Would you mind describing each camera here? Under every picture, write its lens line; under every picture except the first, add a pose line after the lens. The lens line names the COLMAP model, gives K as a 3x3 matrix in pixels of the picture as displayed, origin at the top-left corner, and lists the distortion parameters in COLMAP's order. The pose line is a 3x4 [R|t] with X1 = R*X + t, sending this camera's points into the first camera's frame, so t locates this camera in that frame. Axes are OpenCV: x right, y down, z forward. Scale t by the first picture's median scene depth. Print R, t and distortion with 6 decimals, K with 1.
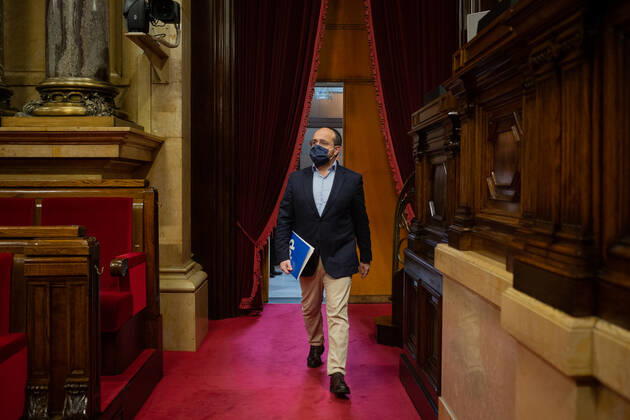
lens RADIAL K [[647.5, 0, 315.0], [0, 647.5, 210.0], [0, 0, 1]] dist [-0.016903, 0.001289]
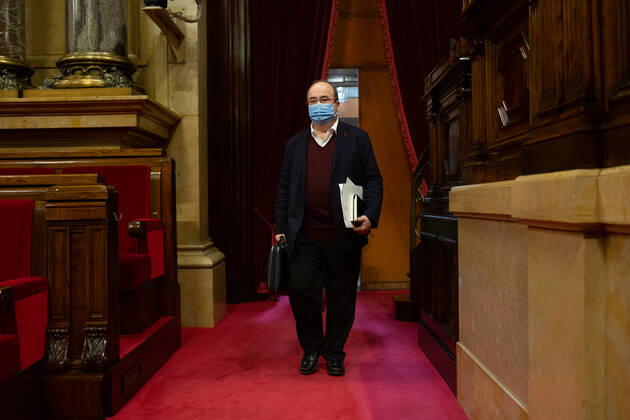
lens RADIAL K [[655.1, 0, 315.0], [0, 655.1, 210.0], [0, 0, 1]] dist [-0.009457, -0.004037]
pose [[0.999442, -0.016155, -0.029233, 0.004892], [0.014925, 0.999014, -0.041813, 0.094026], [0.029879, 0.041354, 0.998698, -0.014877]]
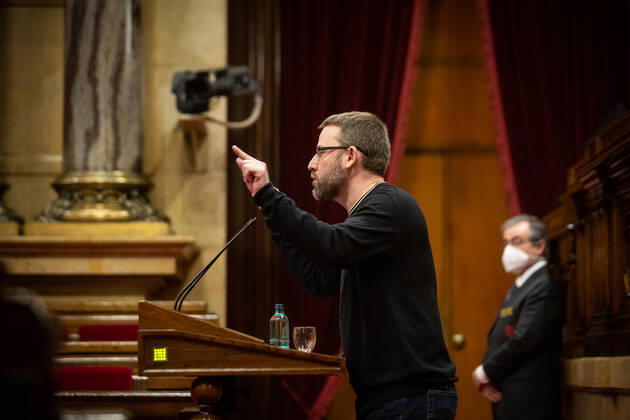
lens RADIAL K [[2713.1, 0, 165.9], [0, 2713.1, 210.5], [0, 0, 1]] dist [-0.305311, -11.583628]
pose [[0.999219, -0.002799, -0.039419, -0.177030], [-0.001614, 0.993765, -0.111479, 0.205356], [0.039486, 0.111456, 0.992985, -2.239830]]
